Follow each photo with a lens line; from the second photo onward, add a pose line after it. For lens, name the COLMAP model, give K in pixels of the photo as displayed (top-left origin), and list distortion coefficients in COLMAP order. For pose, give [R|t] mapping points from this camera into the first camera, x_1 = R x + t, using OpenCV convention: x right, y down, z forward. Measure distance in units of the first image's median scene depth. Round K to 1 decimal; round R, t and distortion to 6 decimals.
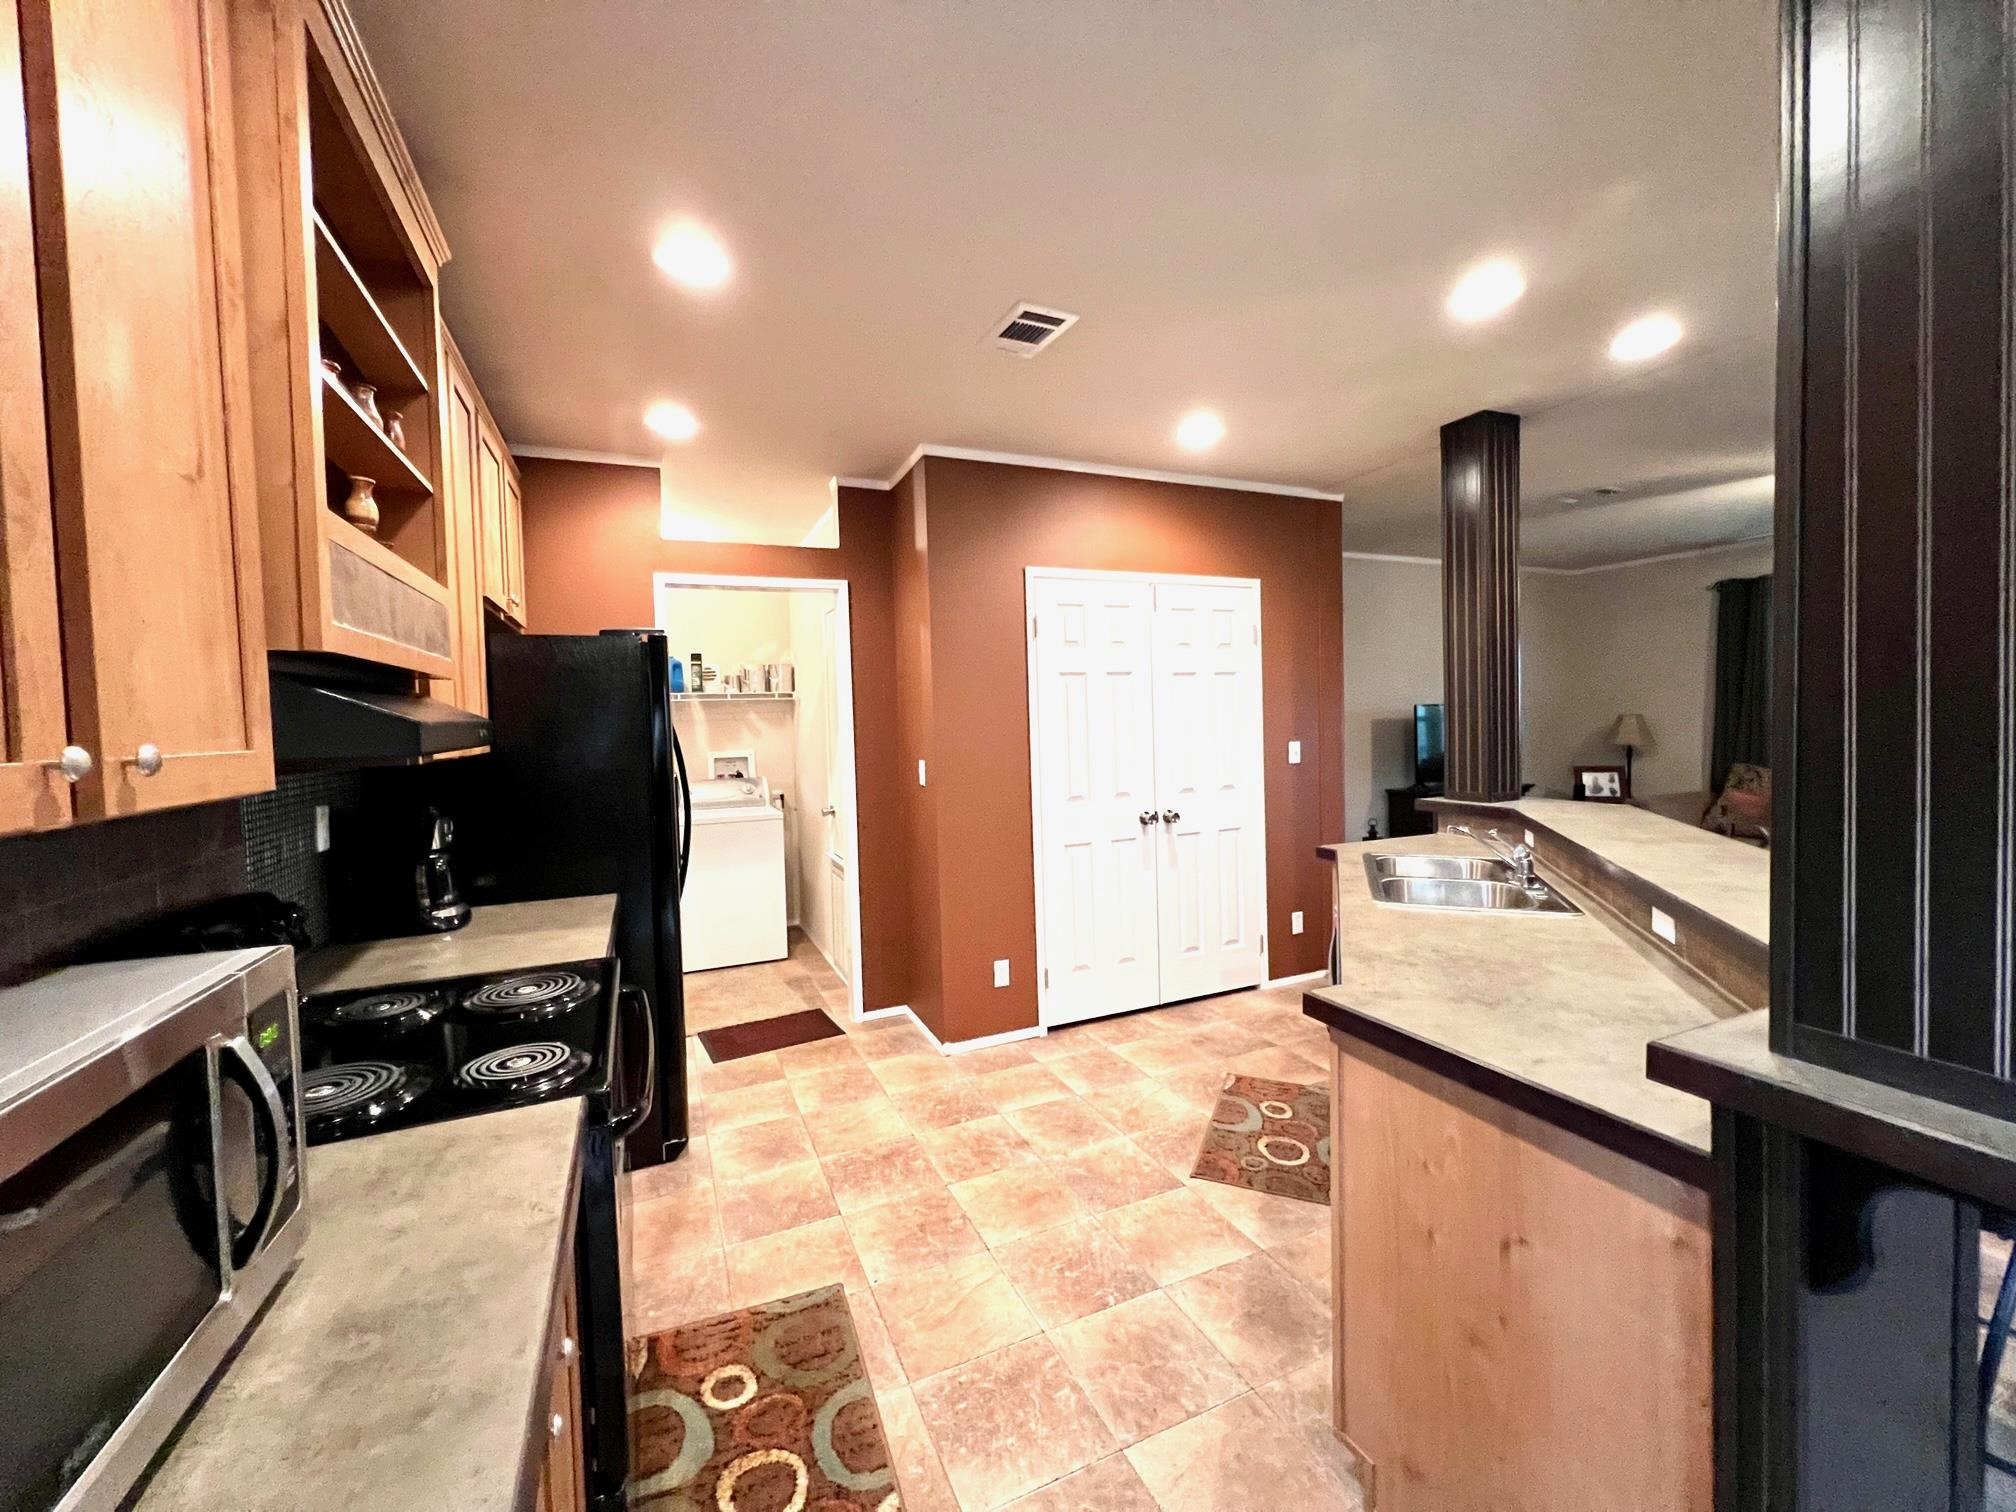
lens RADIAL K [[809.2, 0, 1005.9], [0, 809.2, 751.6], [0, 0, 1]] dist [0.000803, -0.000011]
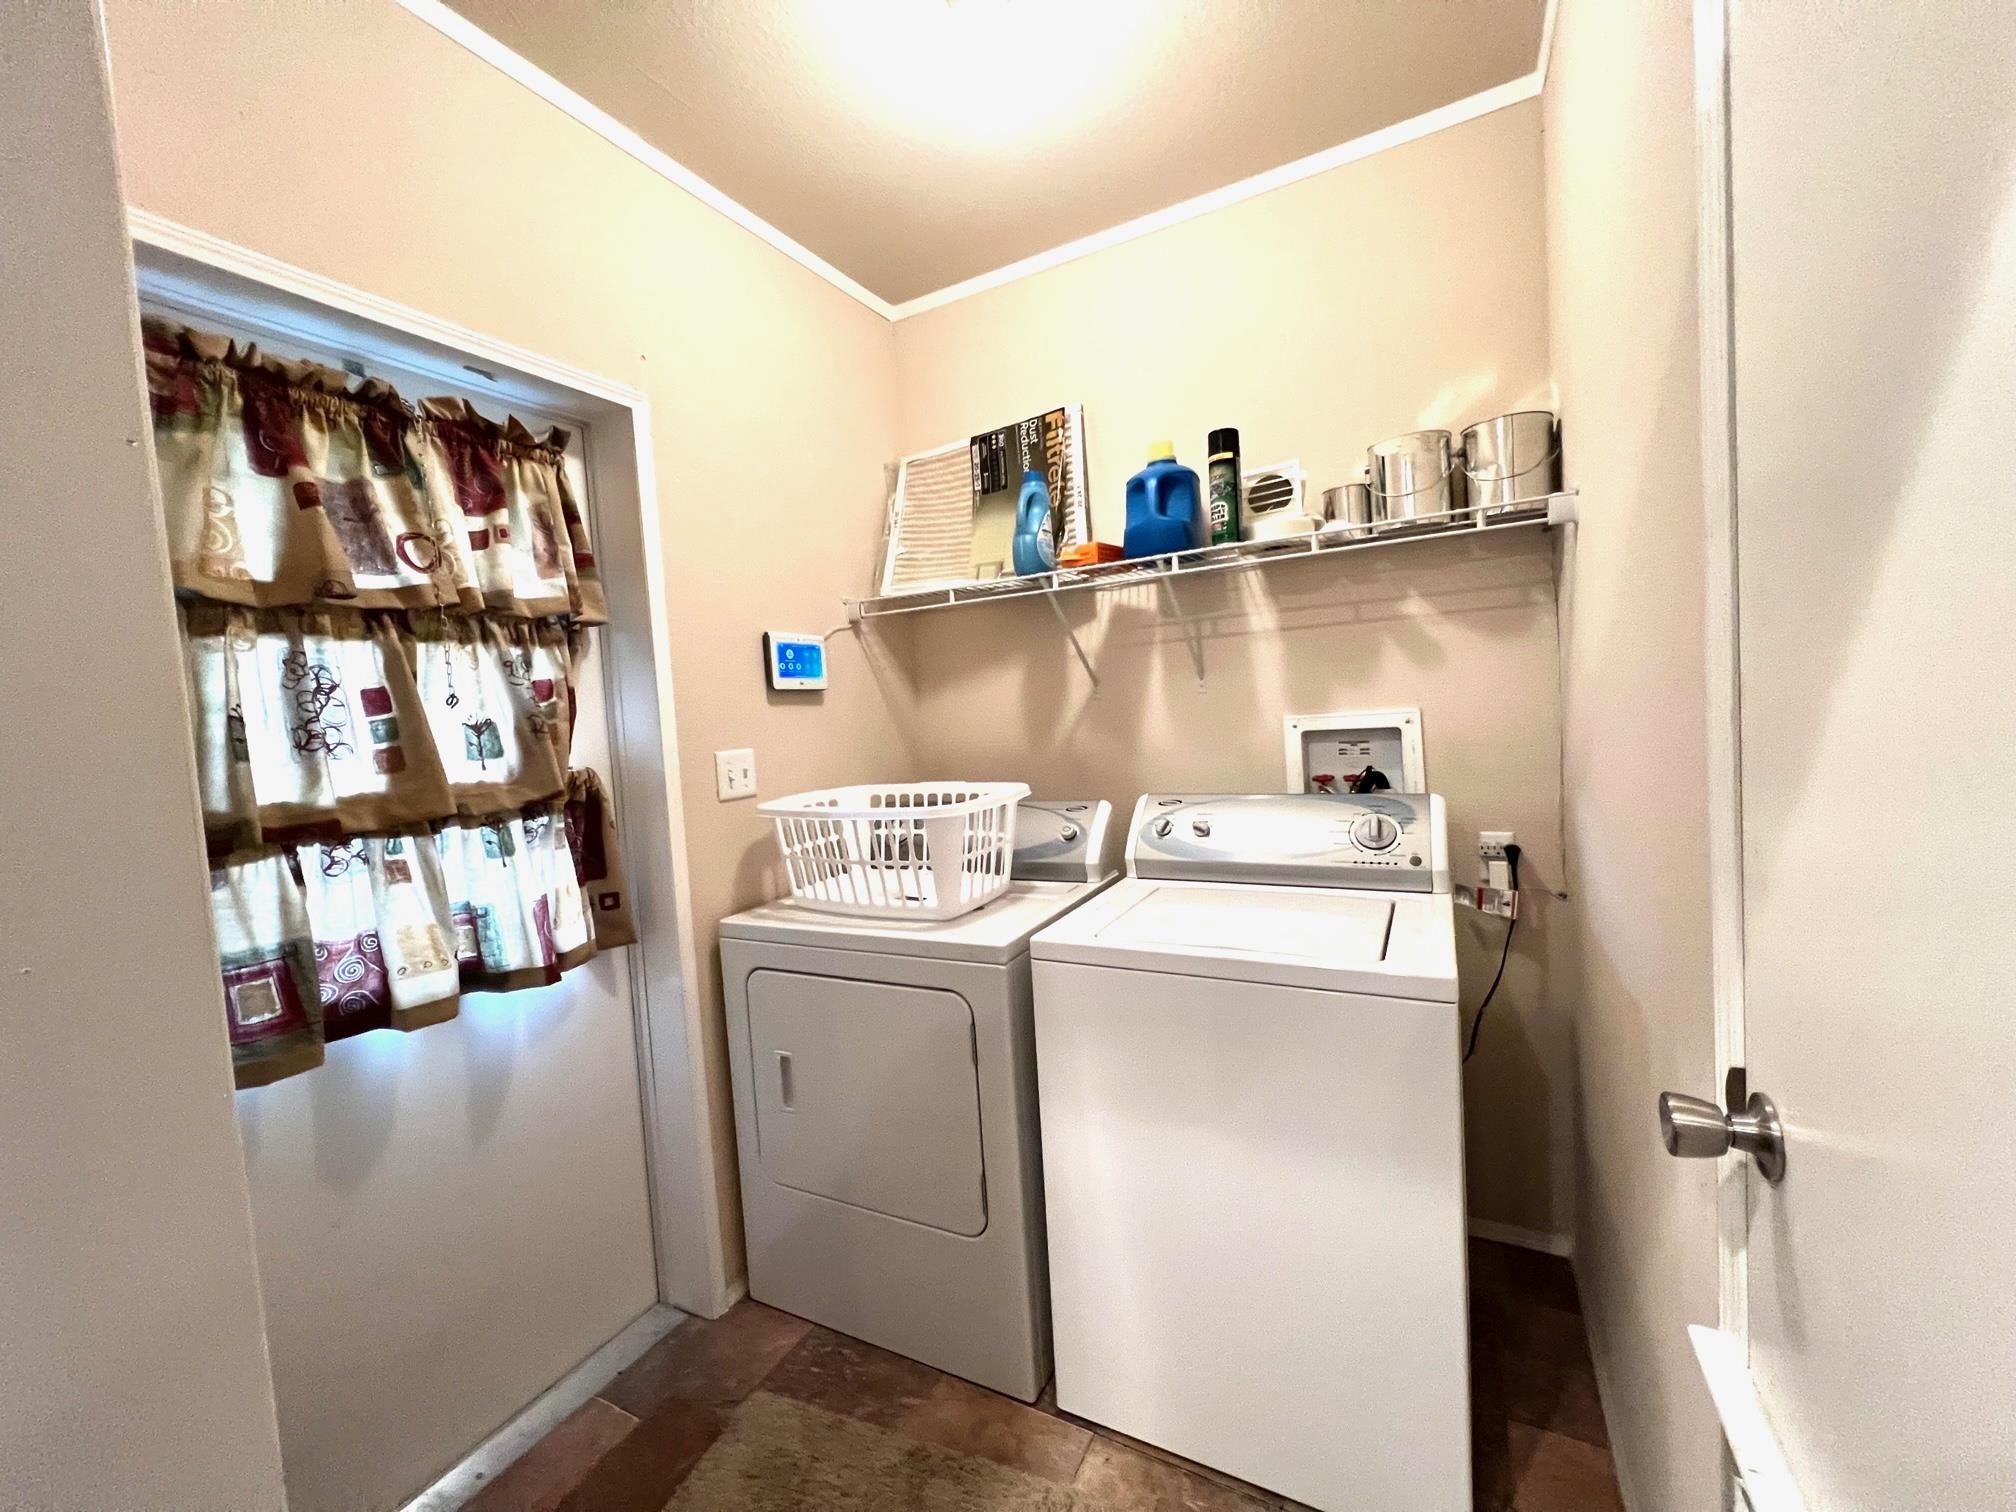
lens RADIAL K [[809.2, 0, 1005.9], [0, 809.2, 751.6], [0, 0, 1]] dist [0.000803, -0.000011]
pose [[0.611232, 0.038489, -0.790515, -0.153136], [0.013432, 0.998169, 0.058985, -0.005857], [0.791338, -0.046672, 0.609595, 0.672009]]
